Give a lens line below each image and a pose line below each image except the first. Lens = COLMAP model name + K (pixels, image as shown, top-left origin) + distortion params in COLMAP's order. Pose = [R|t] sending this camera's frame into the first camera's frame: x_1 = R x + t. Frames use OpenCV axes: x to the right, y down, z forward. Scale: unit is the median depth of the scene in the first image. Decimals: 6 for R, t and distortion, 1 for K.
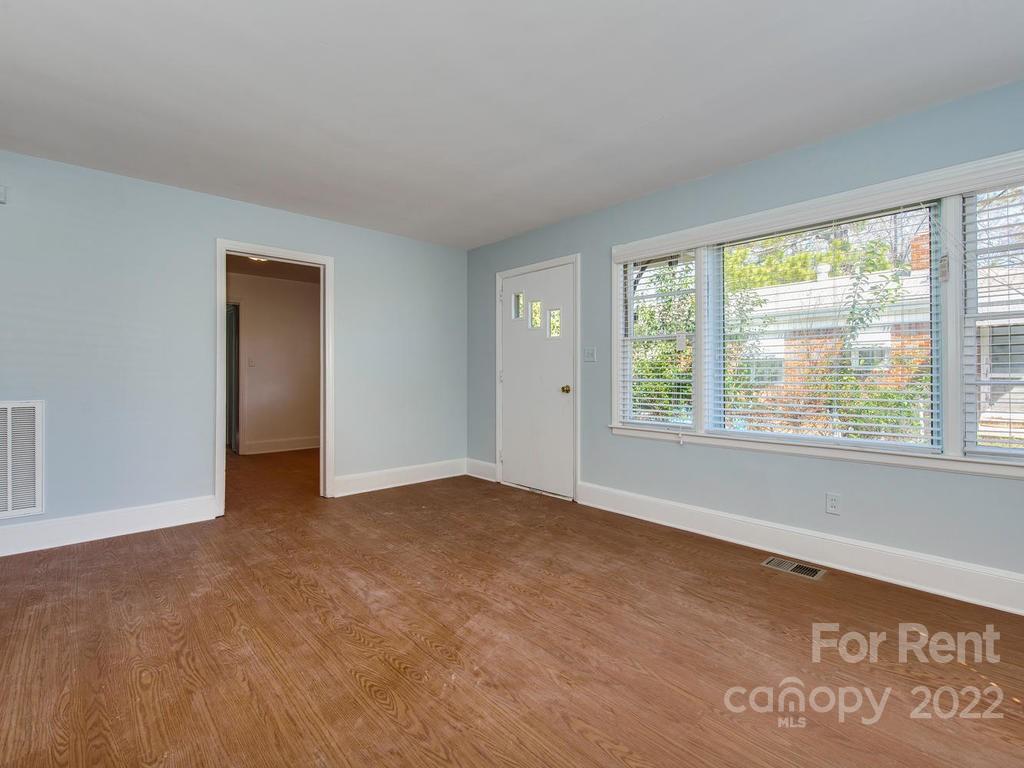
lens RADIAL K [[463.8, 0, 507.5], [0, 463.8, 373.4], [0, 0, 1]] dist [-0.000046, -0.000656]
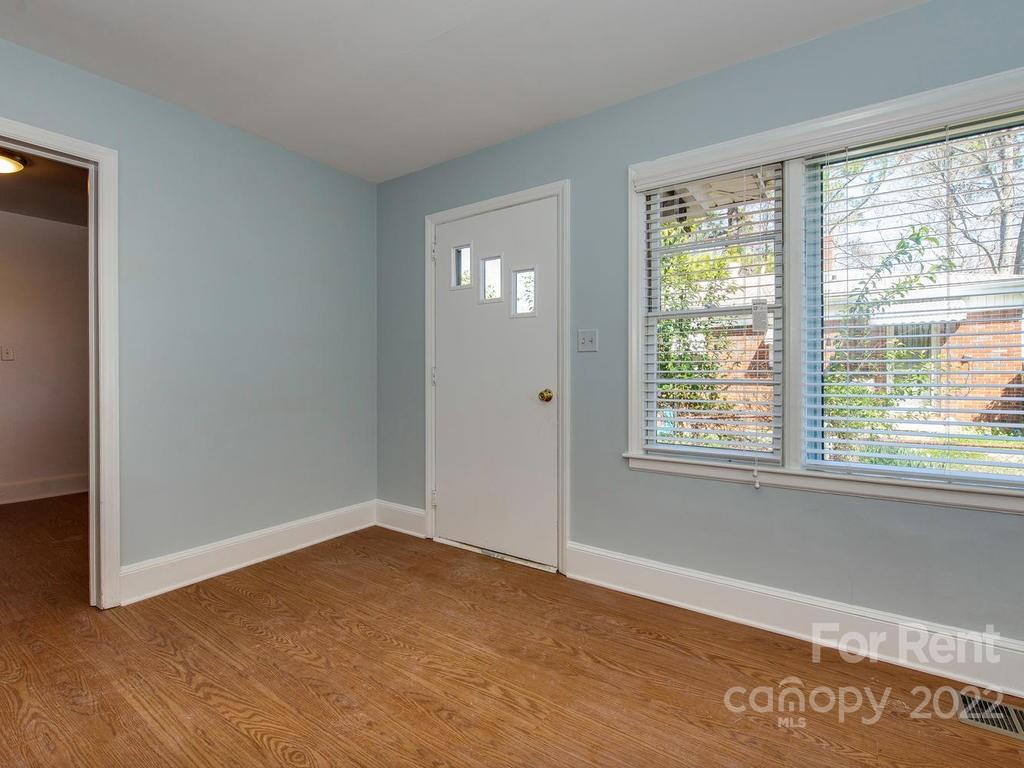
lens RADIAL K [[476.5, 0, 523.3], [0, 476.5, 376.0], [0, 0, 1]] dist [0.000000, -0.000435]
pose [[0.973352, -0.003031, 0.229296, -0.065320], [0.001416, 0.999973, 0.007209, 0.003123], [-0.229312, -0.006692, 0.973330, 0.474504]]
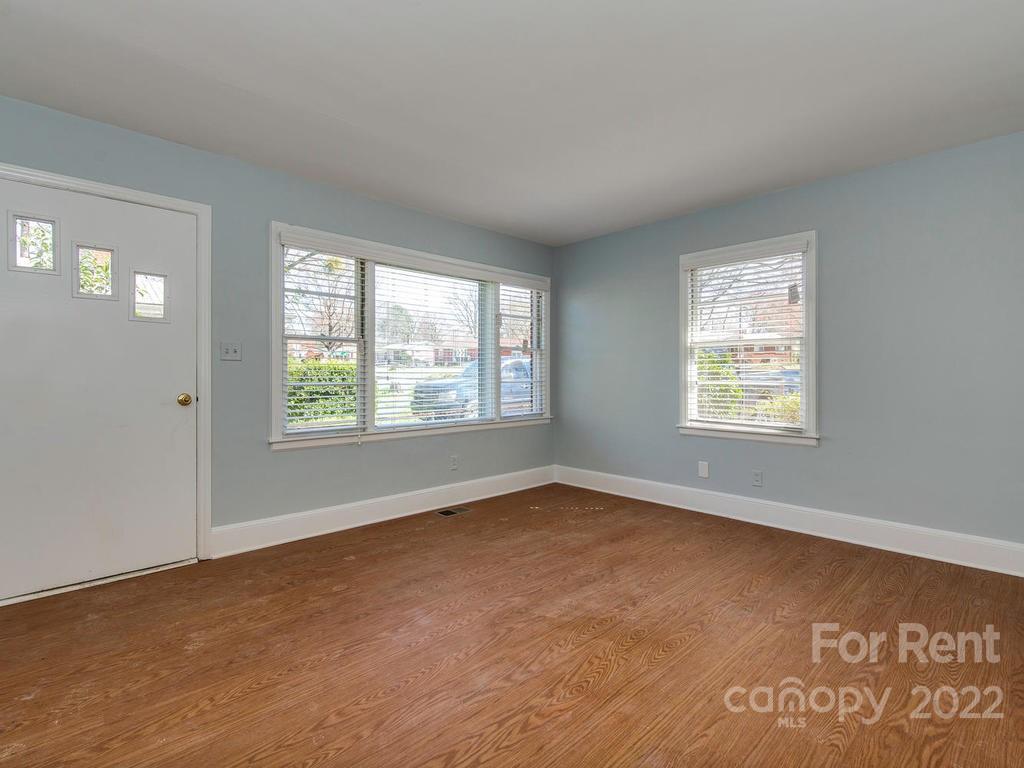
lens RADIAL K [[494.4, 0, 500.2], [0, 494.4, 378.3], [0, 0, 1]] dist [0.003980, 0.000585]
pose [[0.003455, -0.002197, 0.999992, -0.738071], [-0.003159, 0.999993, 0.002208, 0.000303], [-0.999989, -0.003167, 0.003448, 0.684387]]
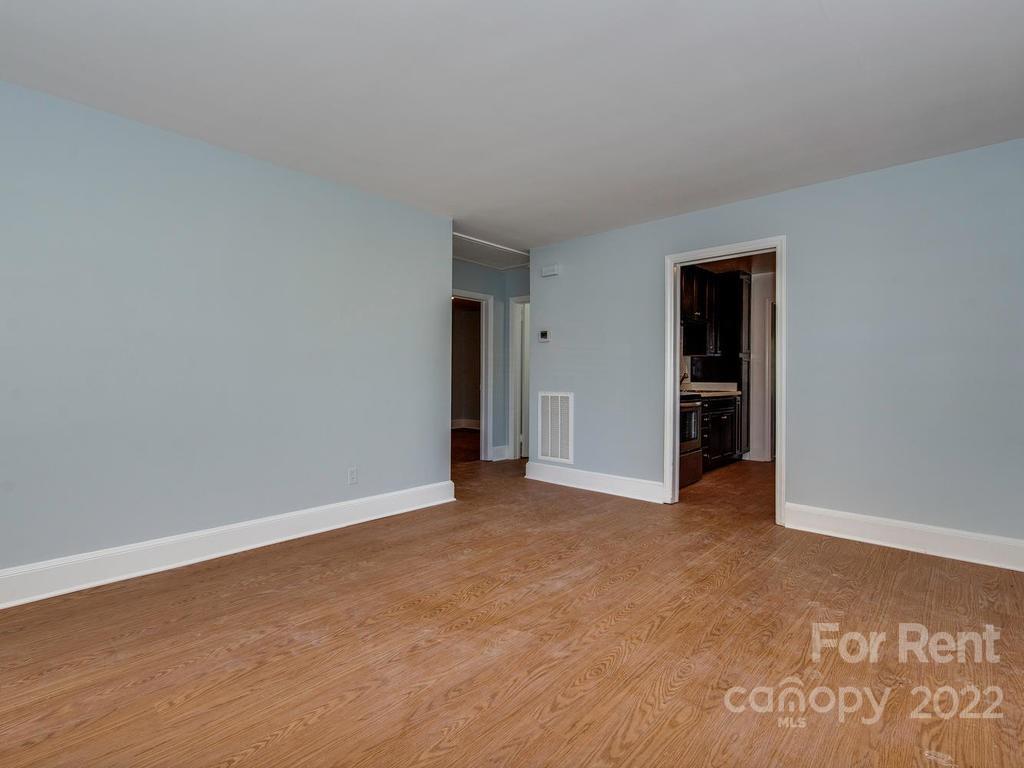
lens RADIAL K [[494.4, 0, 500.2], [0, 494.4, 378.3], [0, 0, 1]] dist [0.003980, 0.000585]
pose [[0.086264, 0.002468, -0.996269, 0.580886], [-0.001784, 0.999996, 0.002323, 0.004655], [0.996271, 0.001577, 0.086269, 0.542033]]
